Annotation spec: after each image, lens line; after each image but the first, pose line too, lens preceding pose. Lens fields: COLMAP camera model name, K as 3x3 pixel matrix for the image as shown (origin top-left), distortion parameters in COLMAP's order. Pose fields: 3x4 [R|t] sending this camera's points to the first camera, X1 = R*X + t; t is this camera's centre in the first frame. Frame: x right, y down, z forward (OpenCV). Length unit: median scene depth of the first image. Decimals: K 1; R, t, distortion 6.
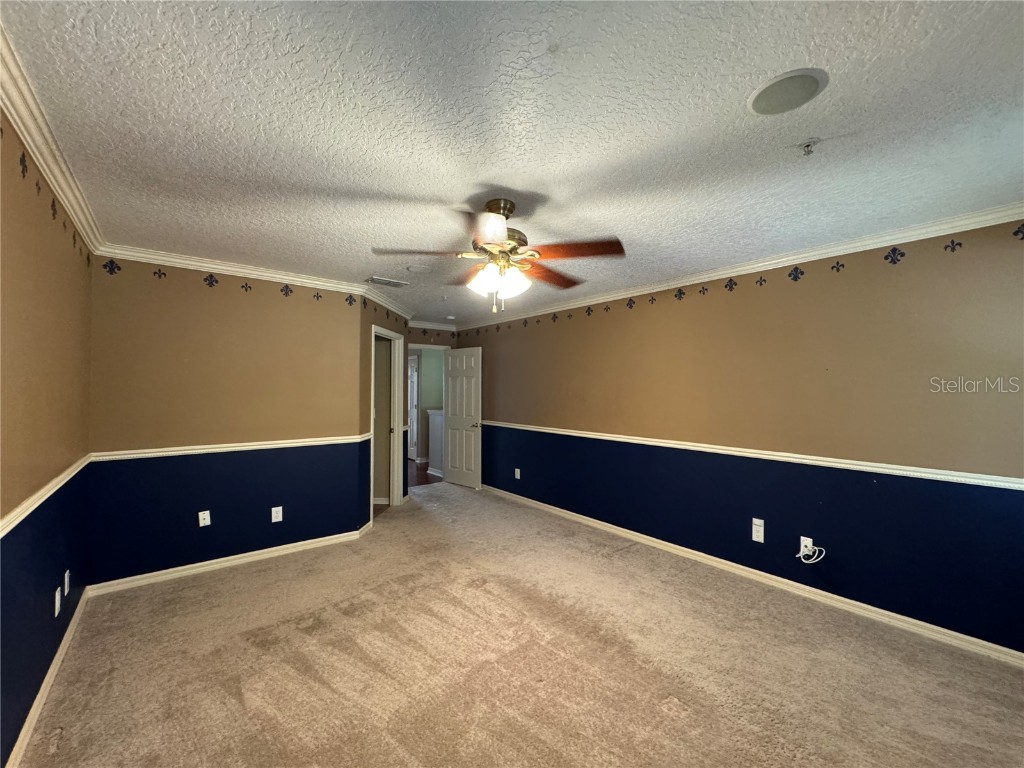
lens RADIAL K [[411.7, 0, 512.2], [0, 411.7, 420.9], [0, 0, 1]] dist [-0.000749, 0.000012]
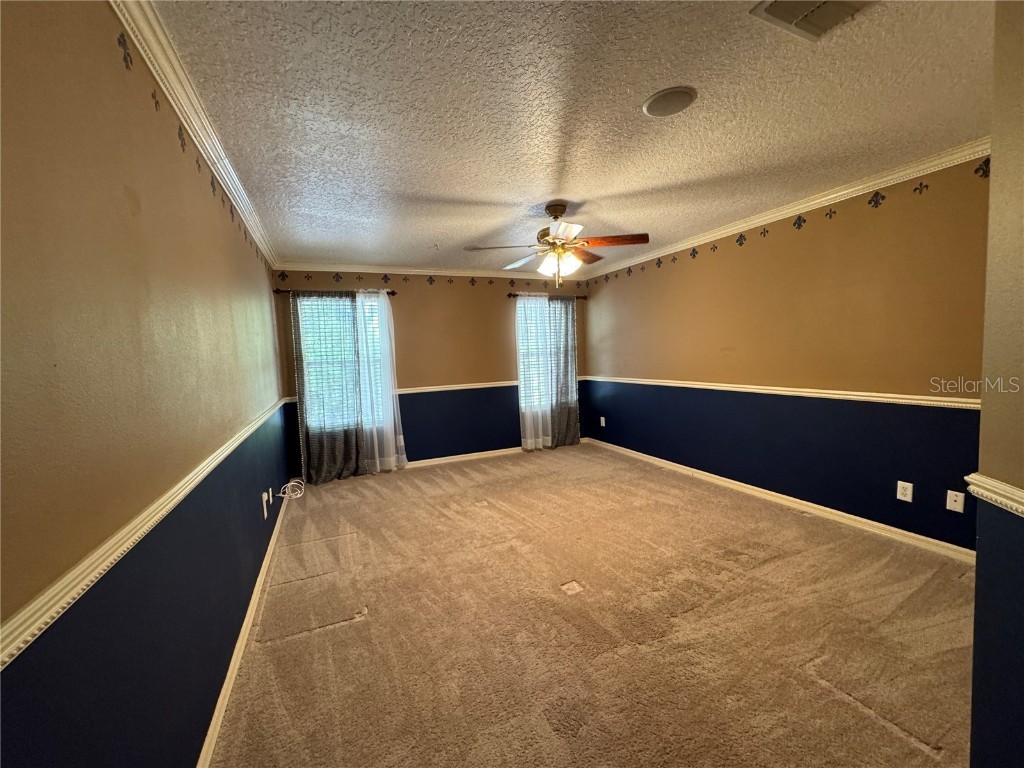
lens RADIAL K [[414.7, 0, 512.0], [0, 414.7, 384.0], [0, 0, 1]] dist [0.000120, -0.000089]
pose [[0.962553, -0.044713, -0.267381, 0.219655], [0.049393, 0.998721, 0.010799, 0.020949], [0.266556, -0.023602, 0.963530, -0.264534]]
